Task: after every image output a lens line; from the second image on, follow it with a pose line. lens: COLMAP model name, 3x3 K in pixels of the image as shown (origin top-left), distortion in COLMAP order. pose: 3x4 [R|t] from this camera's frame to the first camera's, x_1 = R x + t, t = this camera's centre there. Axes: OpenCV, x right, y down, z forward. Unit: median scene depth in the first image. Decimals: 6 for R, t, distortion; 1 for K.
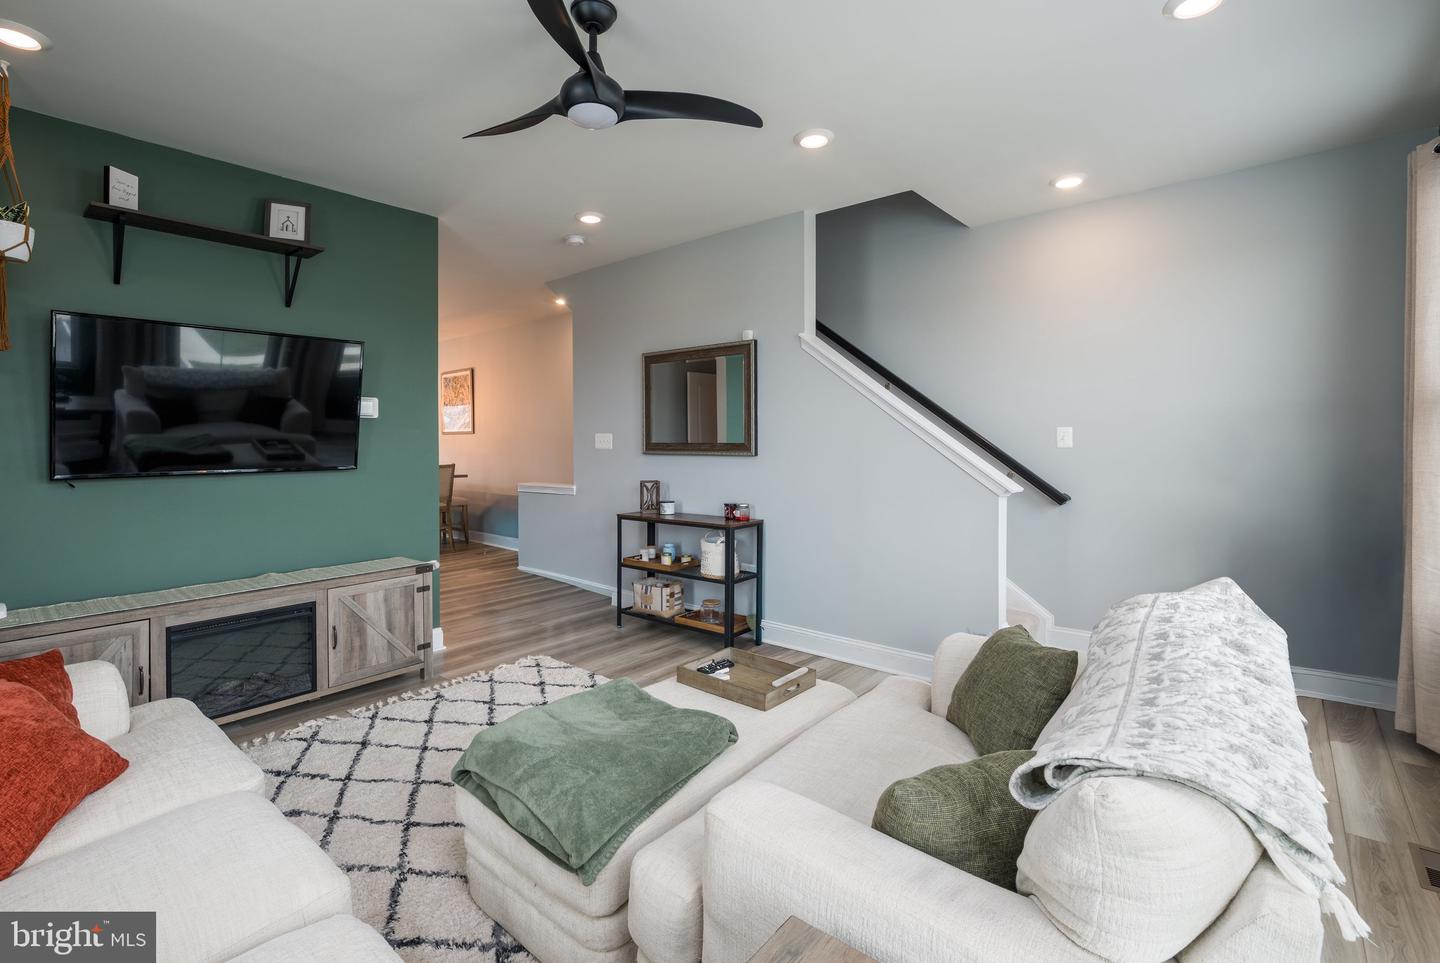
lens RADIAL K [[648.2, 0, 713.7], [0, 648.2, 437.8], [0, 0, 1]] dist [-0.001650, 0.000014]
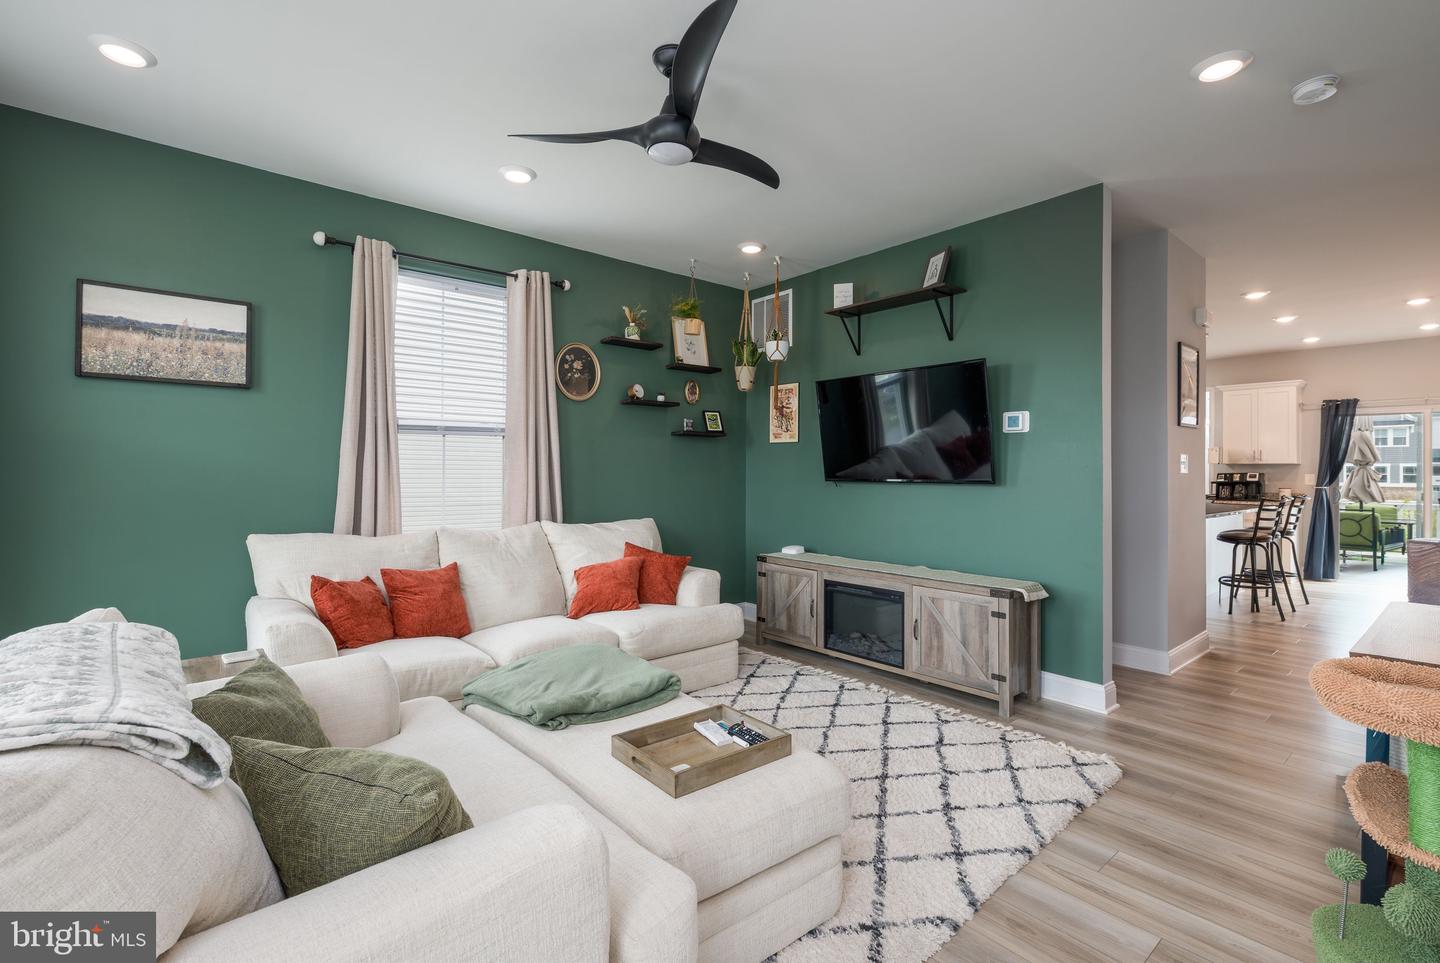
lens RADIAL K [[640.0, 0, 709.0], [0, 640.0, 474.0], [0, 0, 1]] dist [-0.000119, 0.000799]
pose [[-0.166063, 0.000807, -0.986115, 0.542391], [-0.004732, 0.999987, 0.001615, 0.035923], [0.986104, 0.004935, -0.166057, 0.785988]]
